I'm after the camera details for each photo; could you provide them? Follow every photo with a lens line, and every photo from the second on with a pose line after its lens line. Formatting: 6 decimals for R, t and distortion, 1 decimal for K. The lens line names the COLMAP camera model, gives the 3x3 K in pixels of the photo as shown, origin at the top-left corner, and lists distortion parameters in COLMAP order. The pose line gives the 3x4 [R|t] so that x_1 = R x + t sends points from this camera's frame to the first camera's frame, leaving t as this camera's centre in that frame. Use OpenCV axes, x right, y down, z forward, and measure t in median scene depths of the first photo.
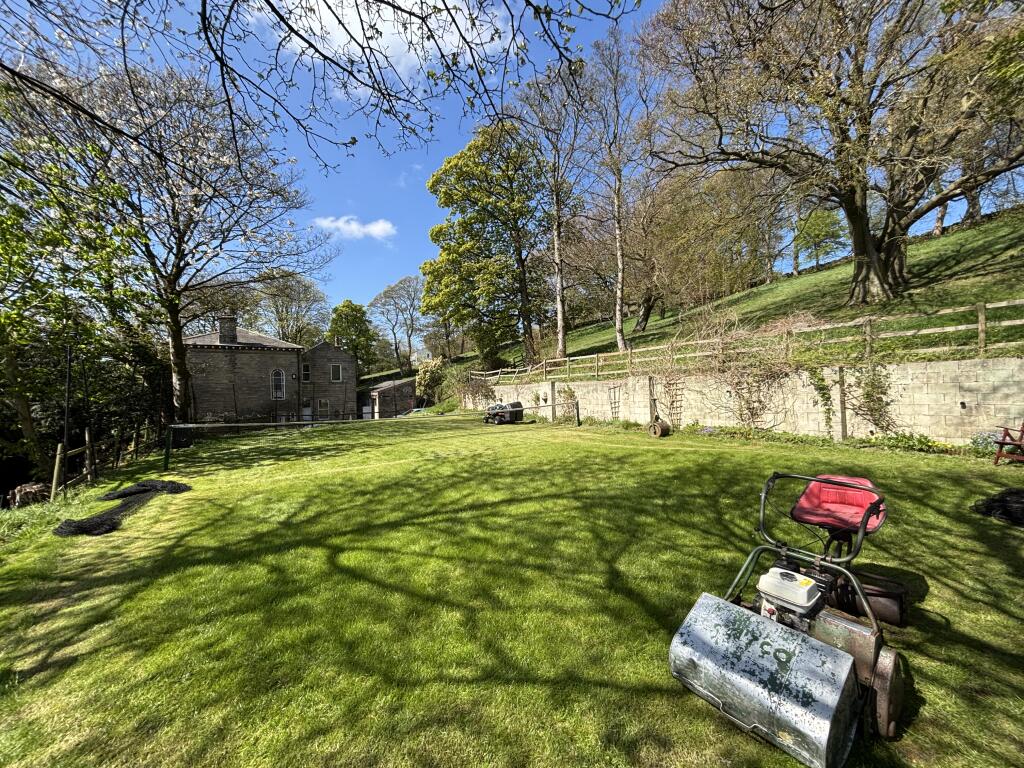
lens RADIAL K [[409.5, 0, 512.6], [0, 409.5, 383.3], [0, 0, 1]] dist [-0.000543, 0.001131]
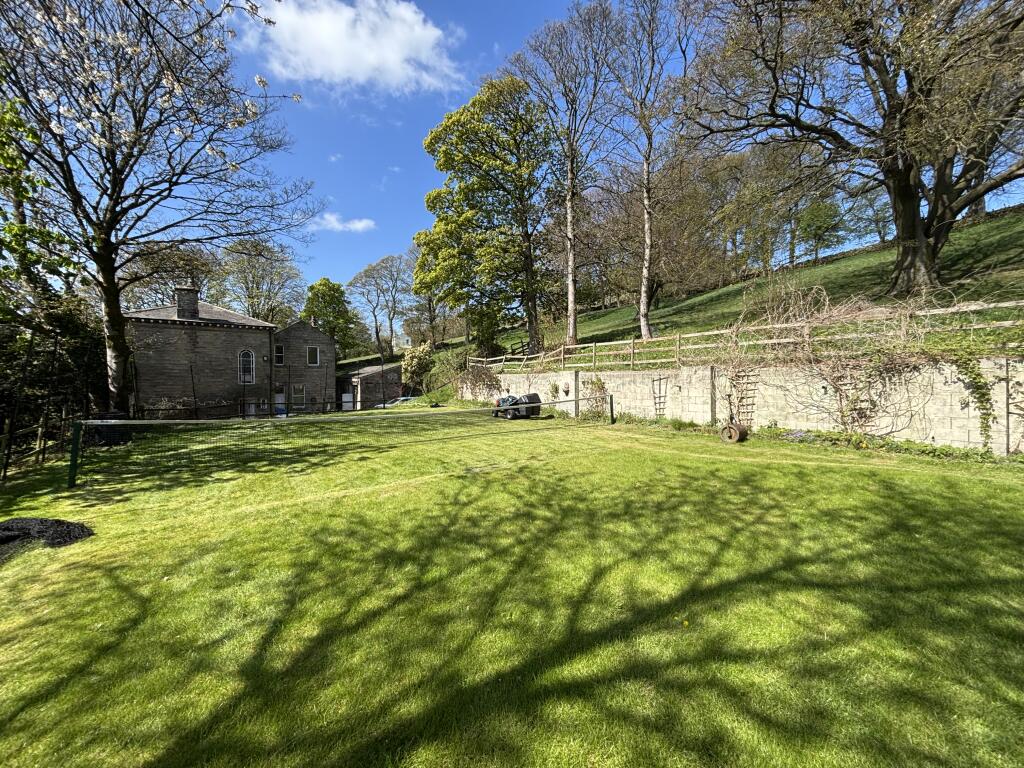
lens RADIAL K [[409.5, 0, 512.4], [0, 409.5, 382.1], [0, 0, 1]] dist [-0.000543, 0.001131]
pose [[0.998229, 0.021547, 0.055455, -0.073086], [-0.022848, 0.999476, 0.022929, 0.002814], [-0.054932, -0.024155, 0.998198, 0.130532]]
